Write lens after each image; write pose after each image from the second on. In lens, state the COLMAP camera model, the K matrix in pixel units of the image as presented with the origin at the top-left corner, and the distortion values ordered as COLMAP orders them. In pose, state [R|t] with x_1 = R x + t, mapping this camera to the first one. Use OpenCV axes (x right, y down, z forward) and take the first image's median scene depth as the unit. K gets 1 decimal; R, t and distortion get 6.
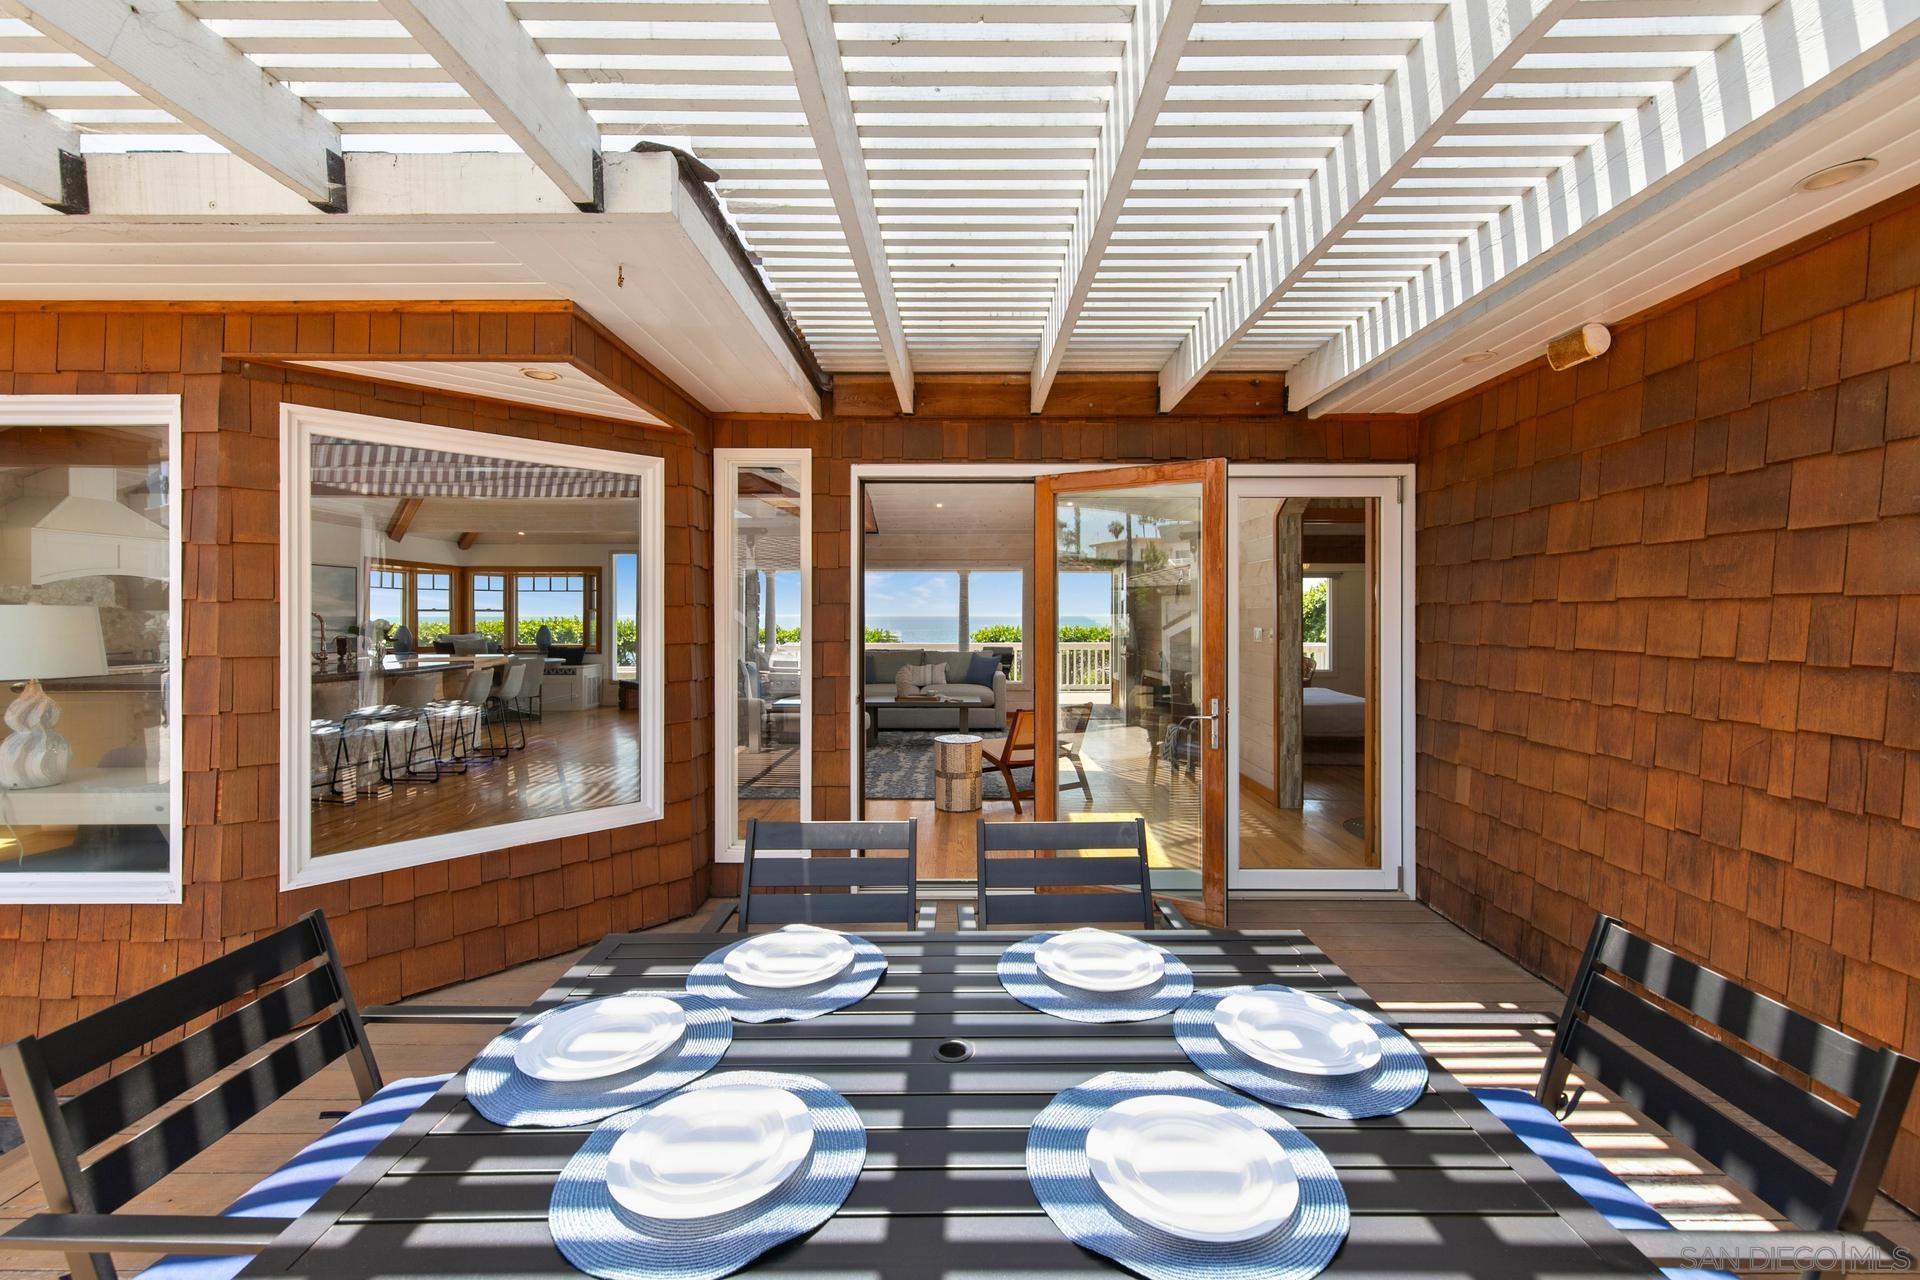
lens RADIAL K [[781.4, 0, 960.7], [0, 781.4, 616.7], [0, 0, 1]] dist [0.001152, 0.000245]
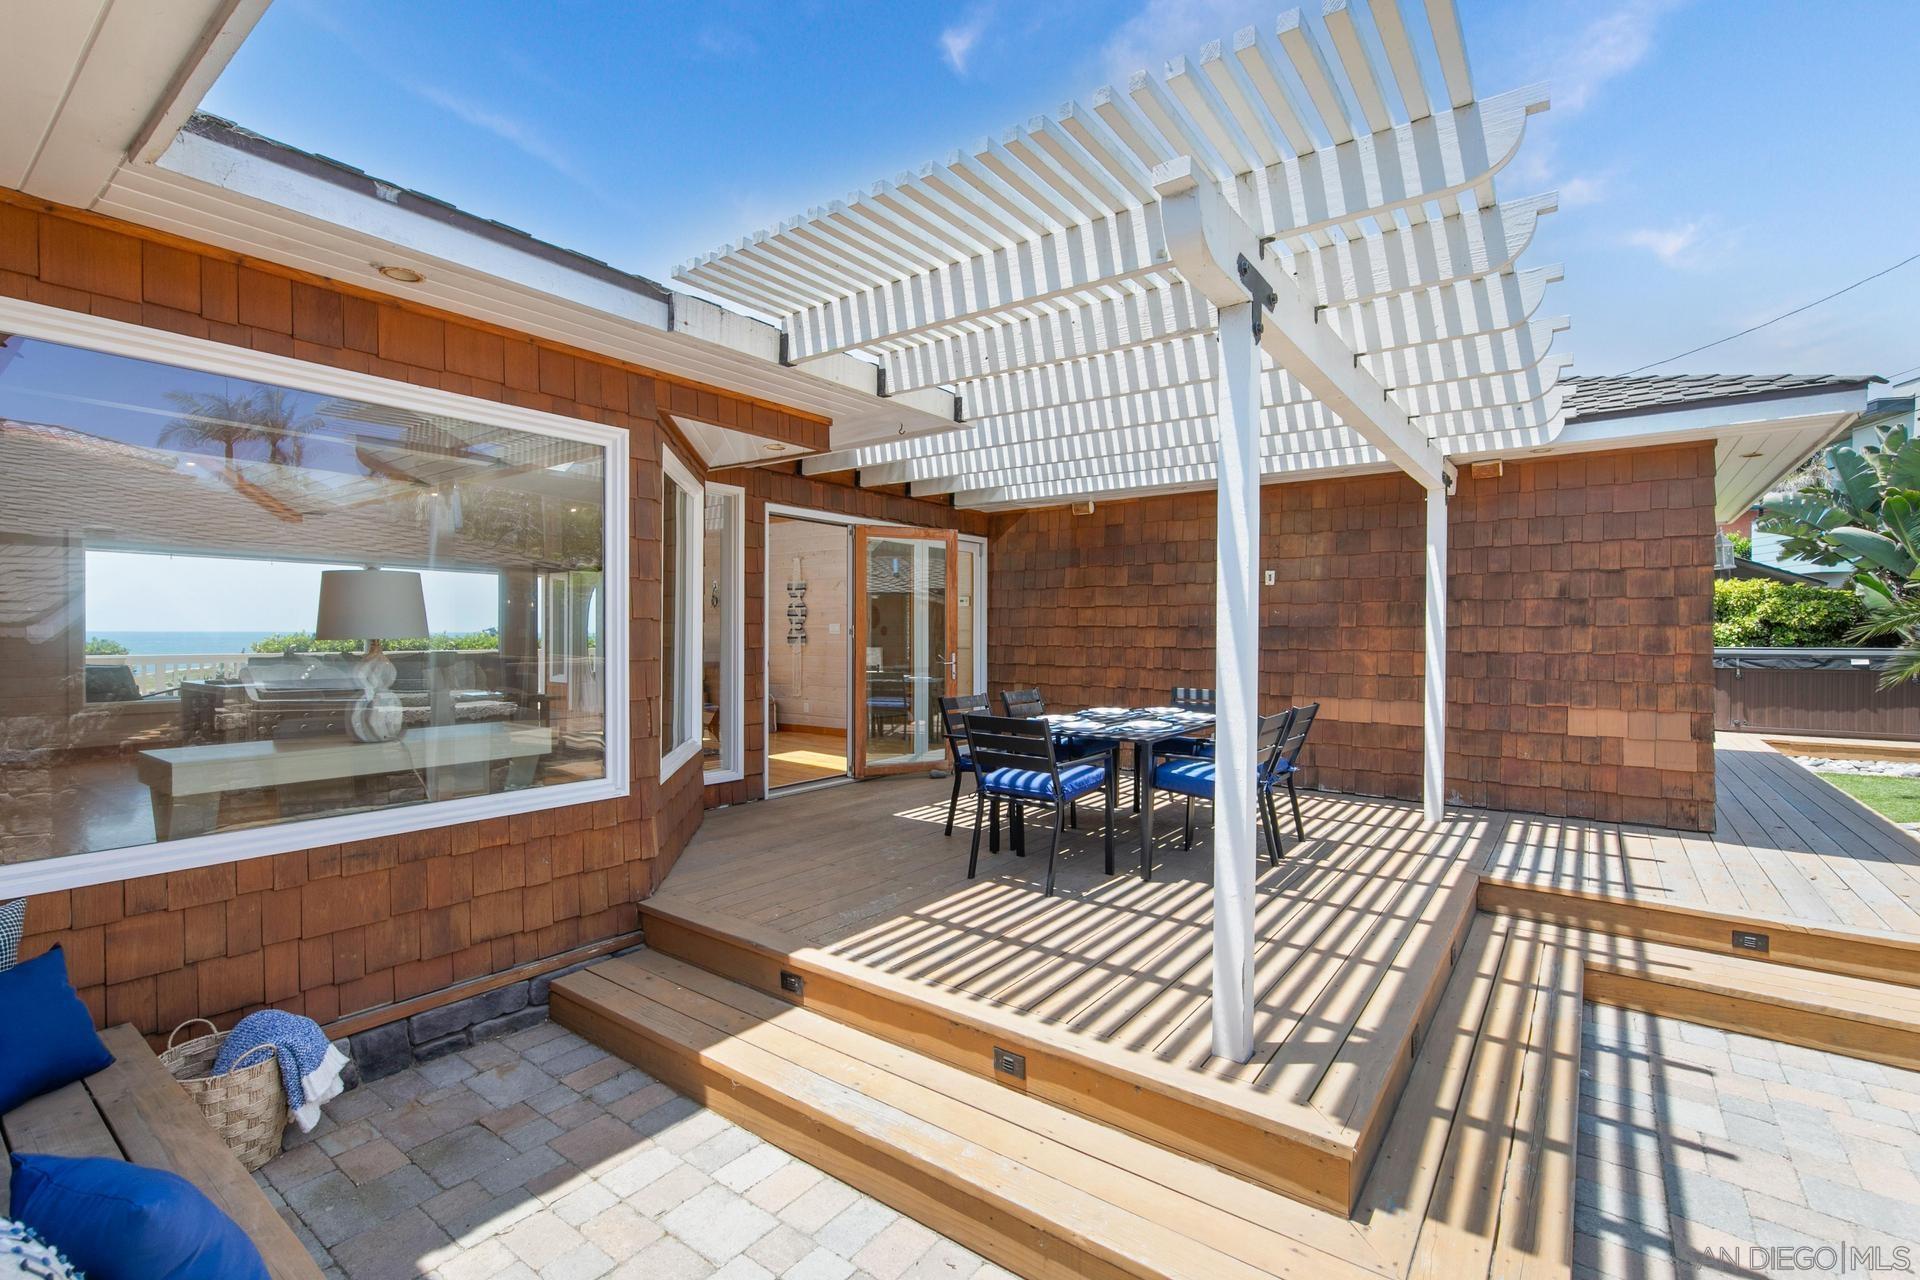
lens RADIAL K [[849.8, 0, 963.0], [0, 849.8, 634.9], [0, 0, 1]] dist [0.009486, -0.000282]
pose [[0.594709, 0.000587, 0.803941, -1.854539], [-0.002180, 0.999997, 0.000882, 0.078595], [-0.803938, -0.002277, 0.594708, -0.378099]]
